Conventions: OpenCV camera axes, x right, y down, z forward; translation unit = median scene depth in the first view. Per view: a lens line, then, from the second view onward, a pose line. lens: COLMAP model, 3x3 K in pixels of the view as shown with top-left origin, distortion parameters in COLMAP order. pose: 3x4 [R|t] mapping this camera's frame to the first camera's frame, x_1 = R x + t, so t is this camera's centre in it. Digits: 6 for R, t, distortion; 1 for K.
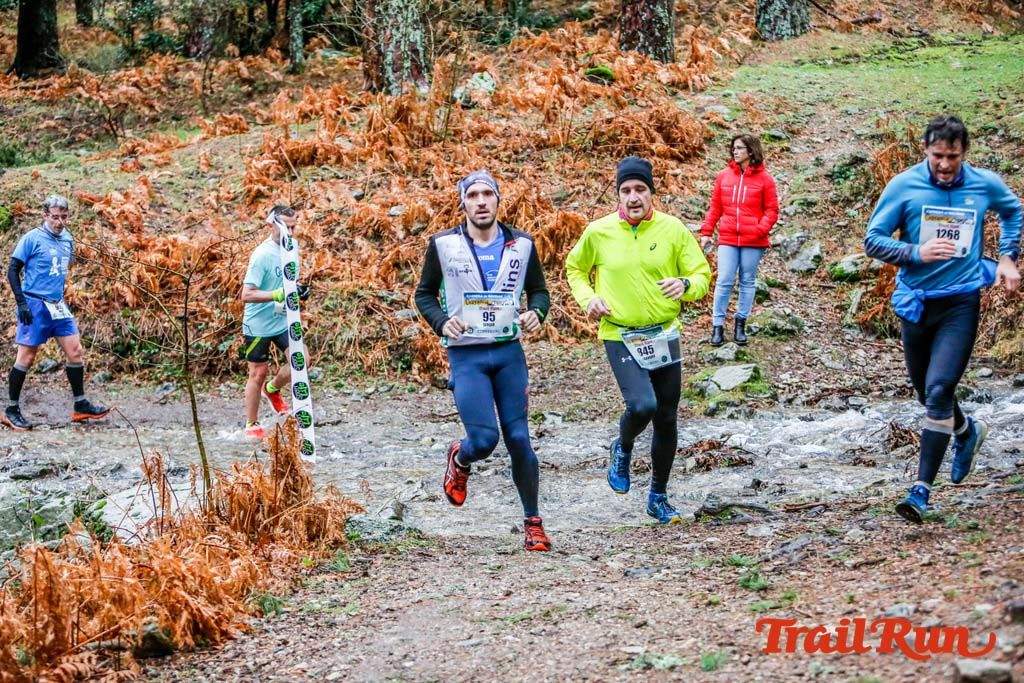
lens RADIAL K [[2185.1, 0, 512.0], [0, 2185.1, 341.5], [0, 0, 1]] dist [-0.288582, 0.002208]
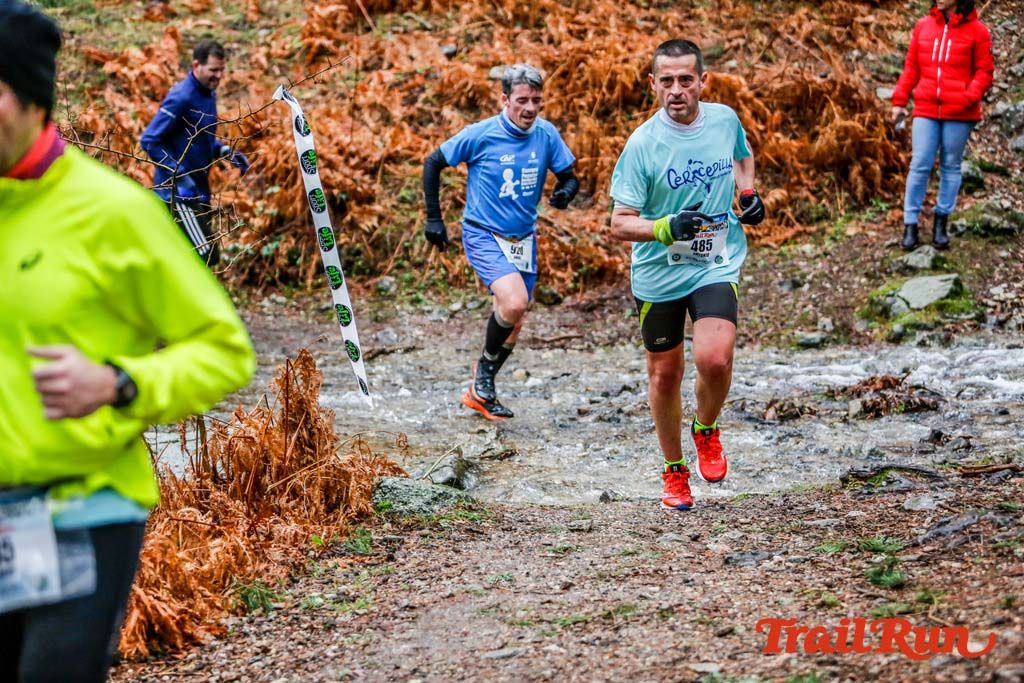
lens RADIAL K [[2815.6, 0, 512.0], [0, 2815.6, 341.5], [0, 0, 1]] dist [-0.098818, 1.159176]
pose [[0.997572, 0.004106, -0.069522, 0.021689], [-0.001348, 0.999212, 0.039675, -0.004480], [0.069630, -0.039485, 0.996791, 0.005804]]
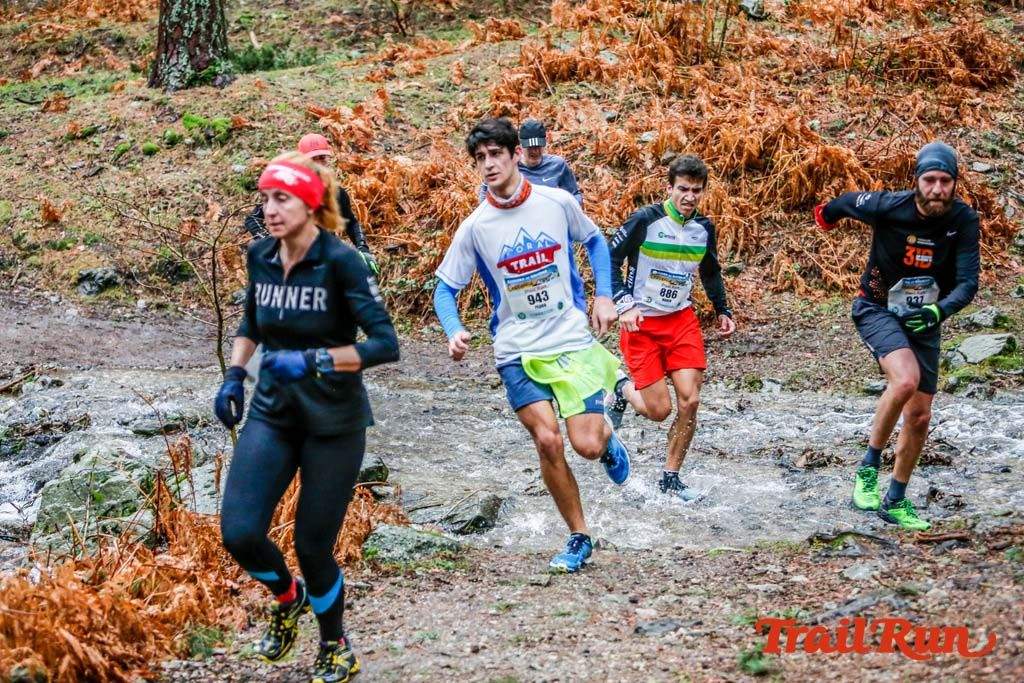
lens RADIAL K [[2289.5, 0, 512.0], [0, 2289.5, 341.5], [0, 0, 1]] dist [-0.262283, 0.157098]
pose [[0.979305, 0.047643, -0.196703, 0.082498], [-0.037913, 0.997878, 0.052936, -0.023628], [0.198808, -0.044383, 0.979033, 0.063006]]
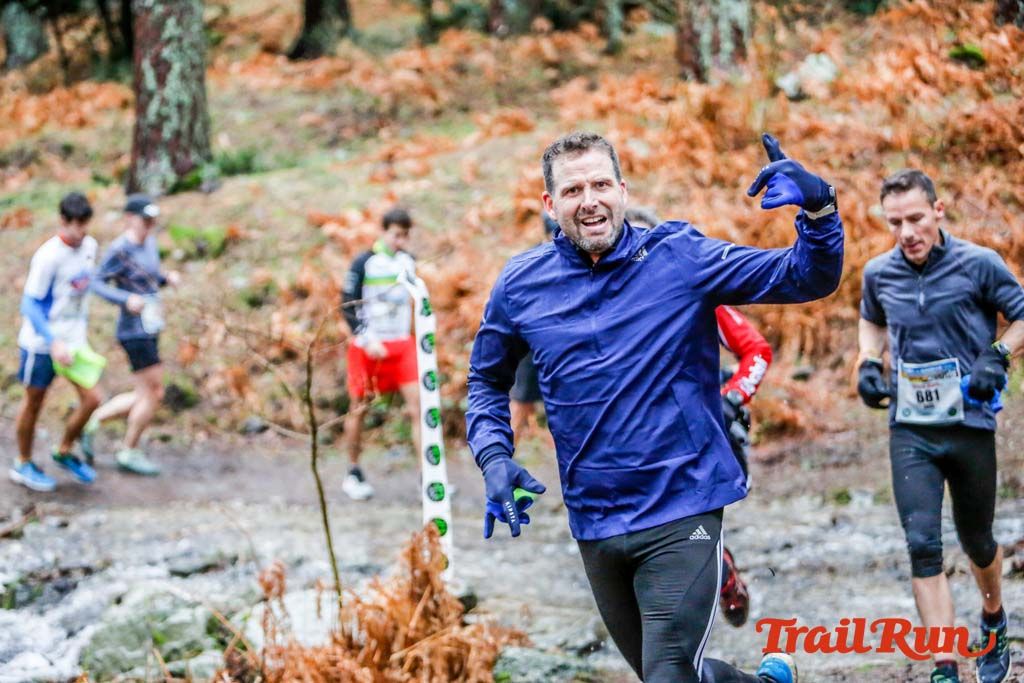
lens RADIAL K [[2612.0, 0, 513.2], [0, 2612.0, 312.9], [0, 0, 1]] dist [-0.145680, 0.220305]
pose [[0.984933, -0.000357, -0.172935, 0.049557], [-0.002374, 0.999876, -0.015587, -0.014936], [0.172919, 0.015762, 0.984810, 0.033071]]
